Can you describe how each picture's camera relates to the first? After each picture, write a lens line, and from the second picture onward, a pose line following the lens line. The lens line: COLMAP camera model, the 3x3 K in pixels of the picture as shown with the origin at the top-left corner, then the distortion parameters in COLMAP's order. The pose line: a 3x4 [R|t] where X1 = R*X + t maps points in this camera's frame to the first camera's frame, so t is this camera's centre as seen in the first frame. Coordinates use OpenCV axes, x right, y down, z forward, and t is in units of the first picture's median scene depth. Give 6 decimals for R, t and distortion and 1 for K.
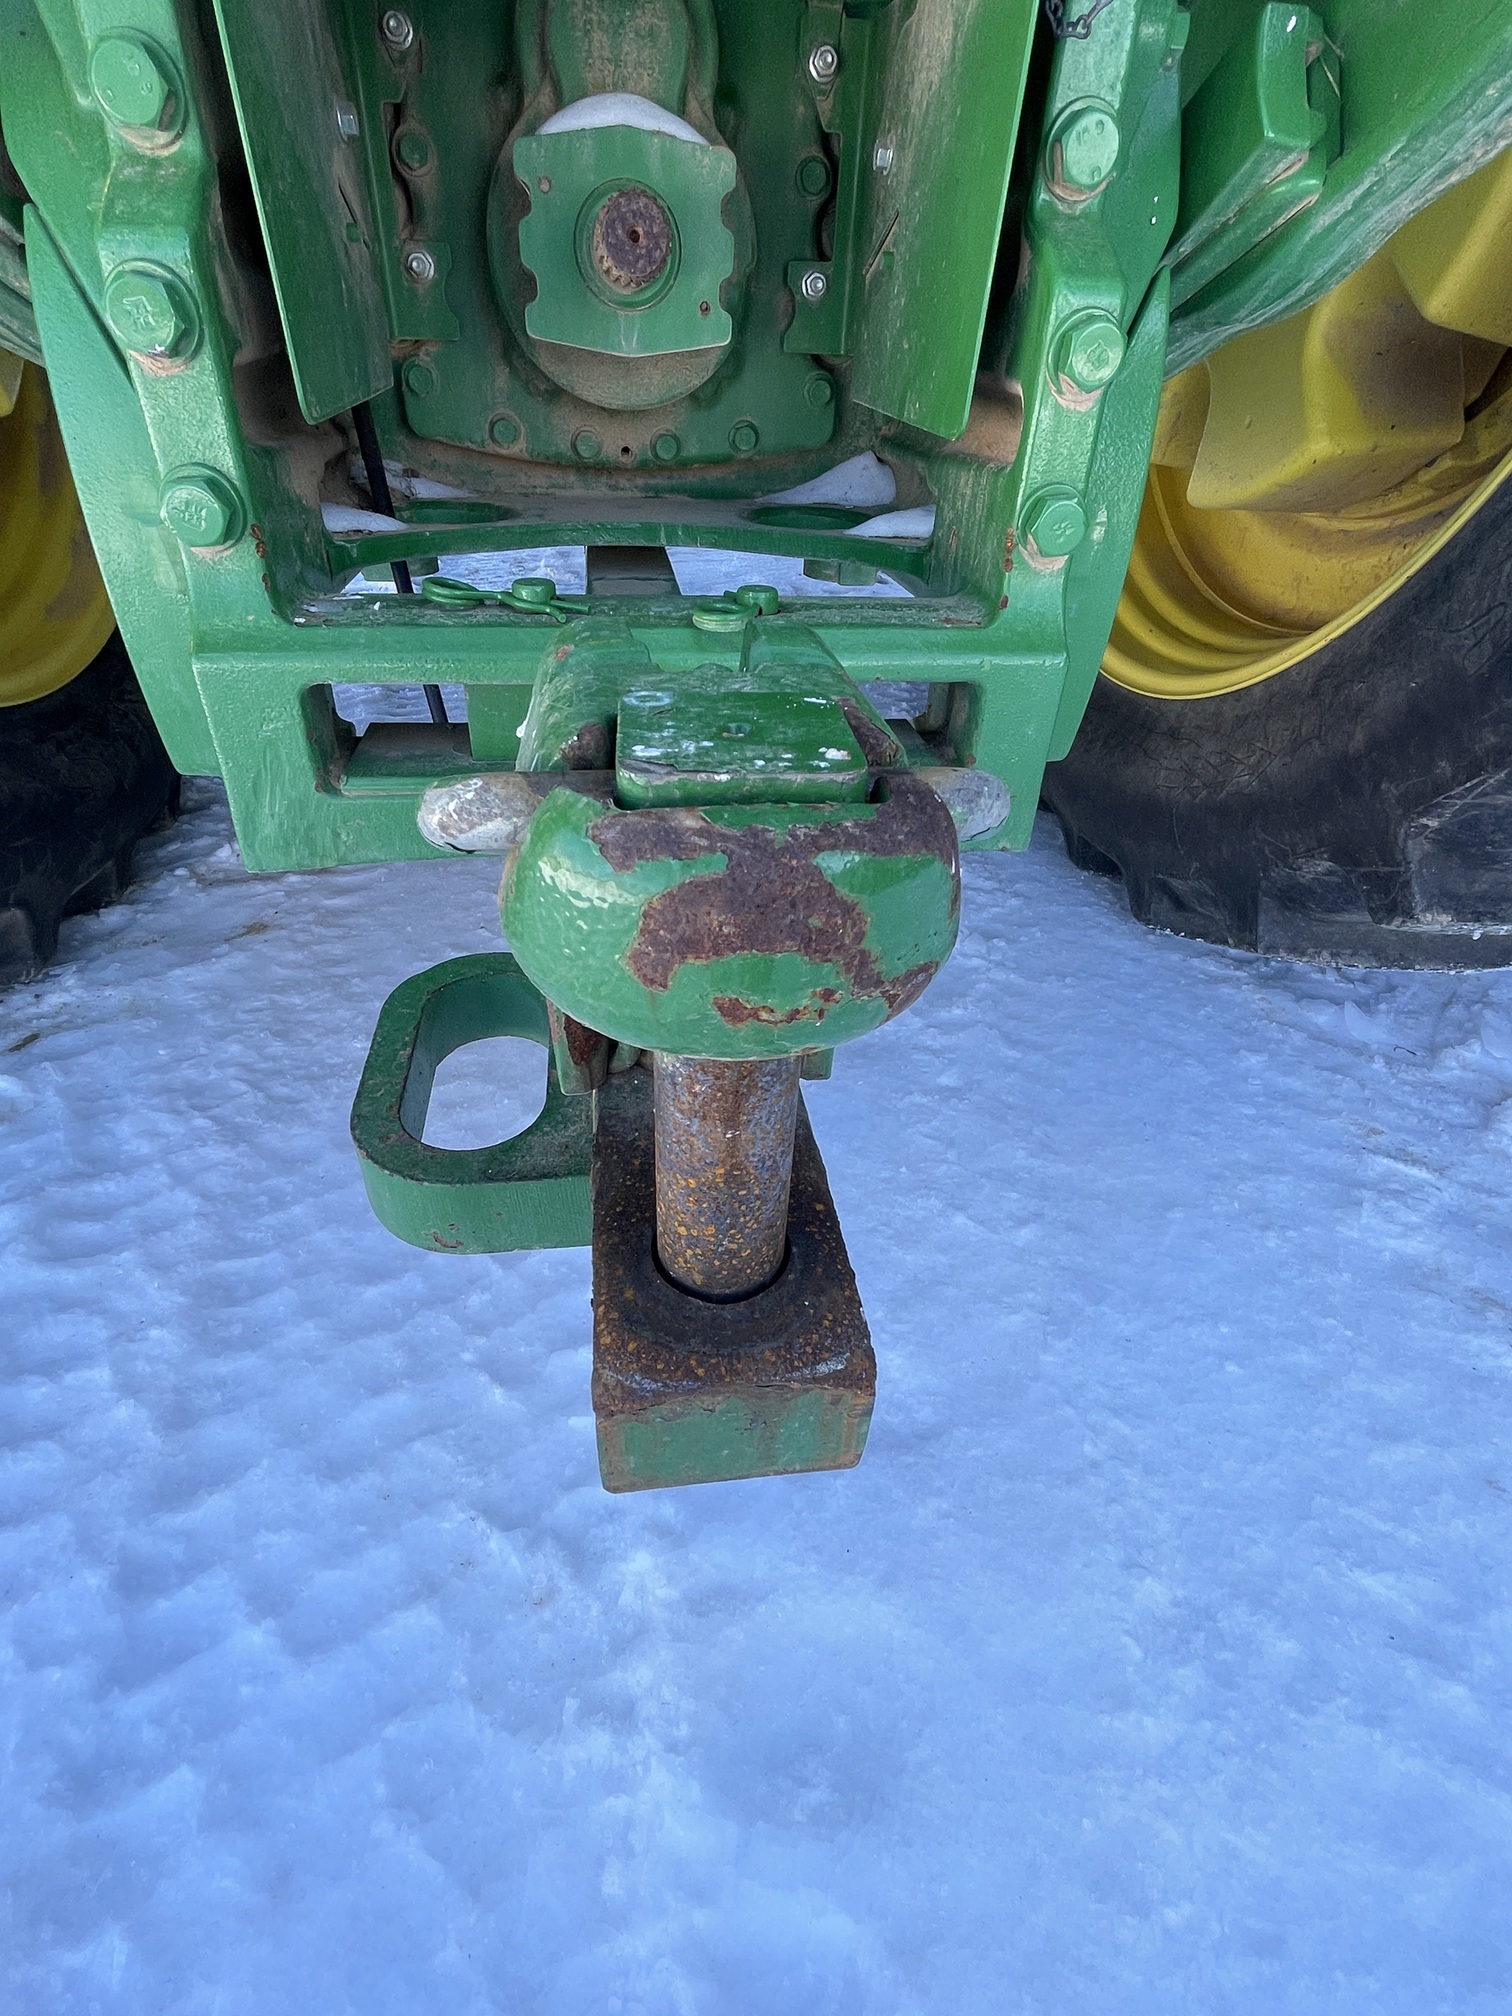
lens RADIAL K [[967.4, 0, 743.9], [0, 967.4, 1003.3], [0, 0, 1]] dist [-0.006409, 0.002316]
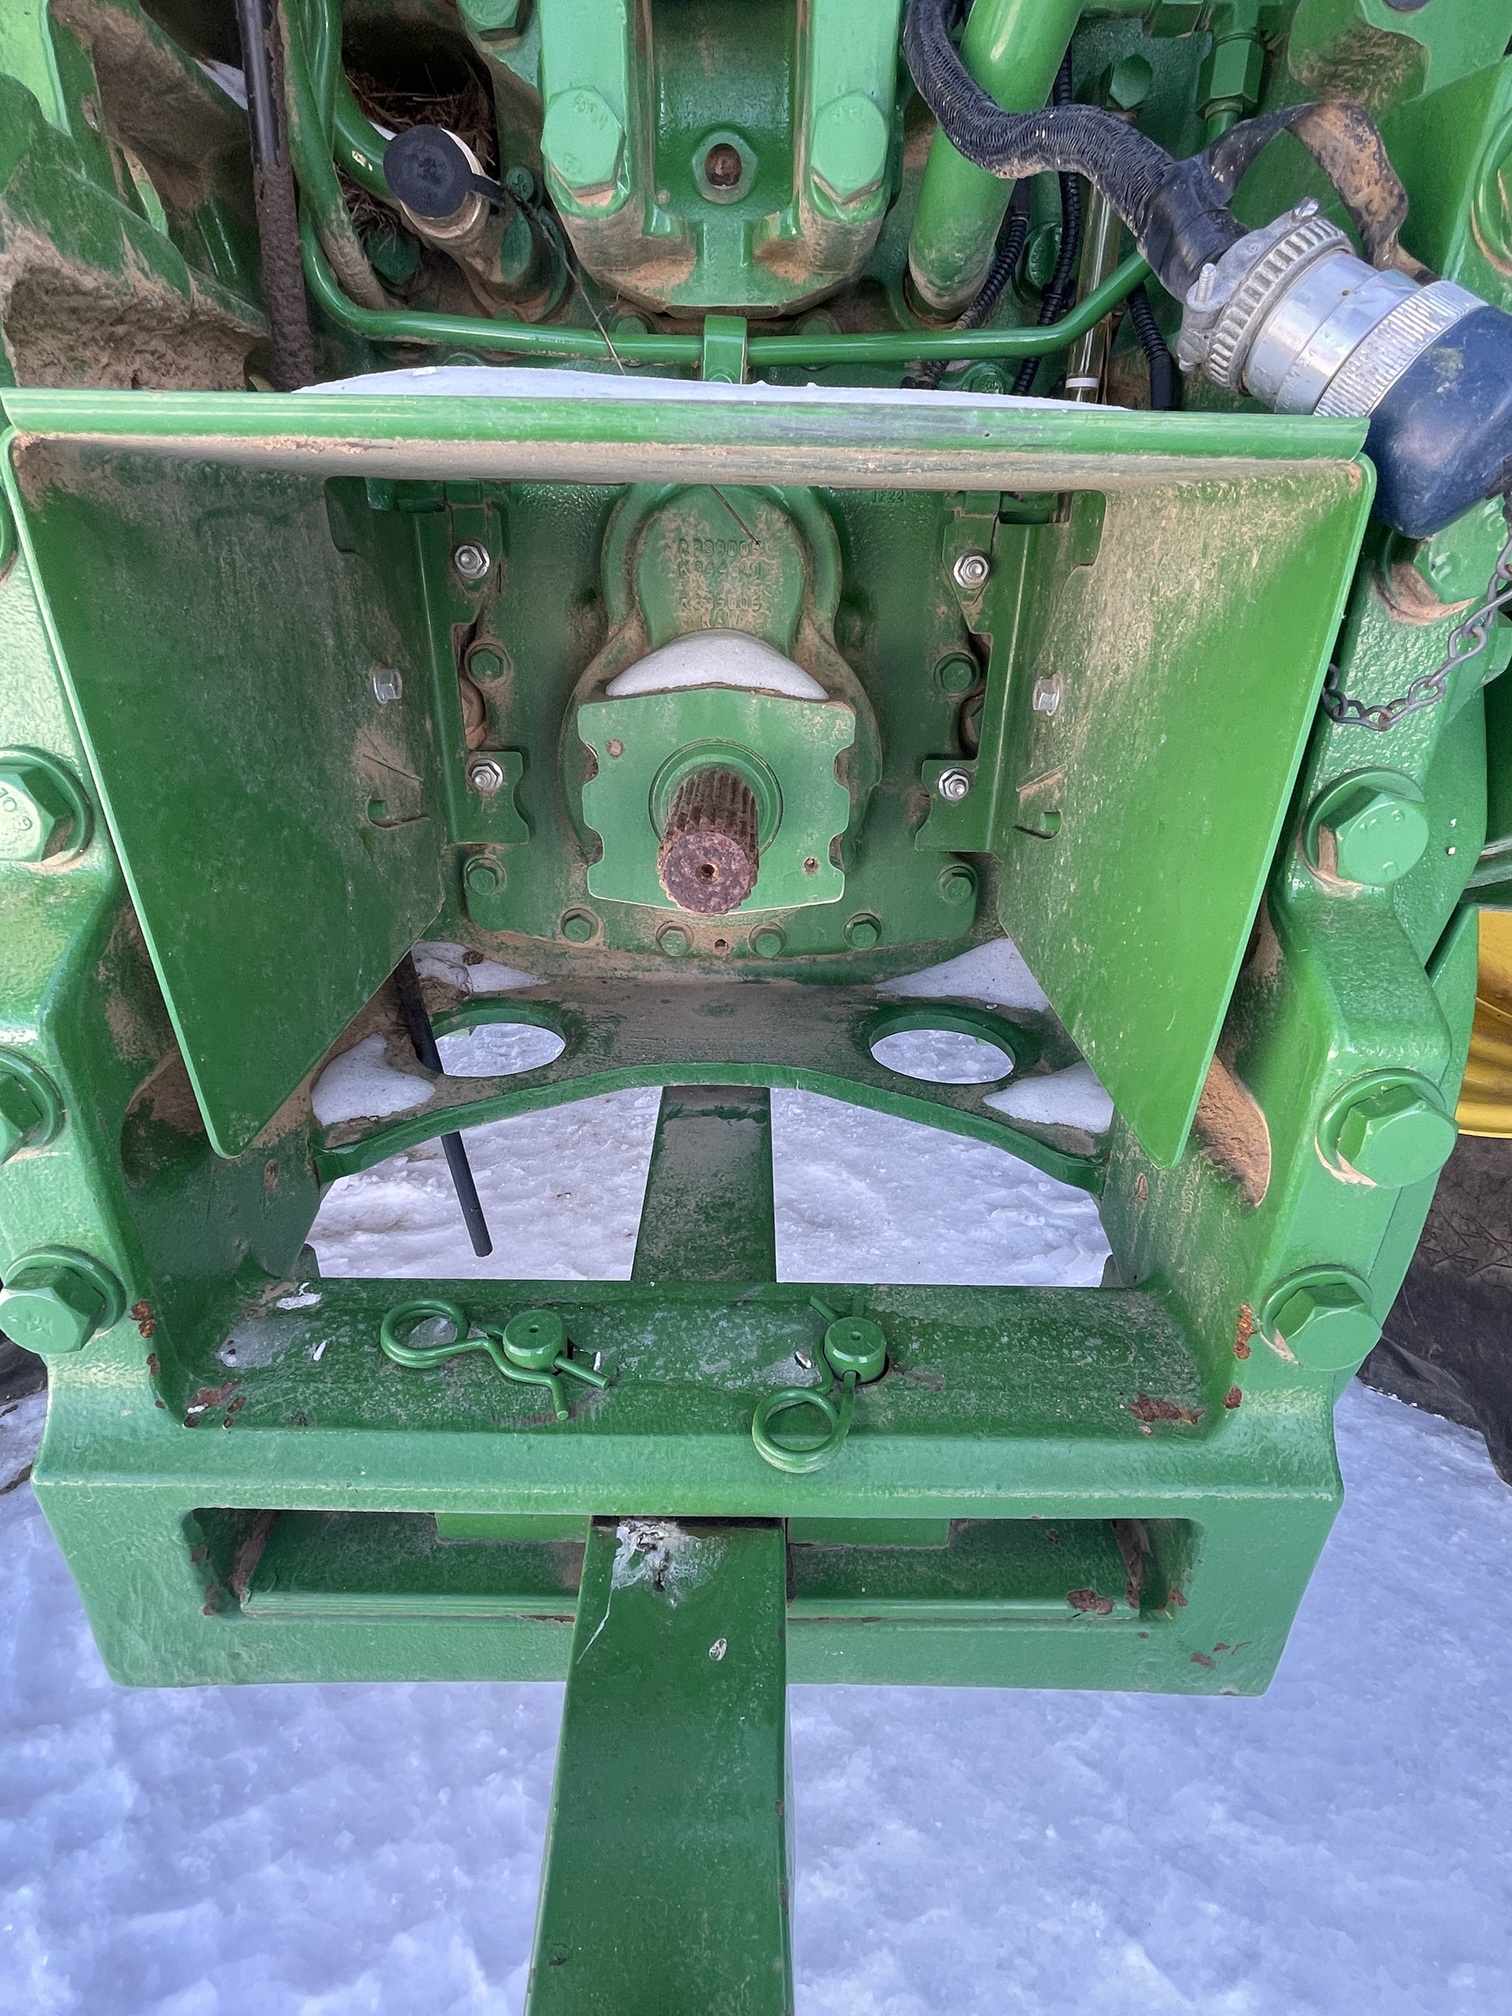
lens RADIAL K [[967.4, 0, 757.2], [0, 967.4, 998.7], [0, 0, 1]] dist [-0.006409, 0.002316]
pose [[0.991701, 0.038879, -0.122550, 0.013628], [-0.060133, 0.982761, -0.174826, -0.381668], [0.113640, 0.180744, 0.976943, 0.195729]]
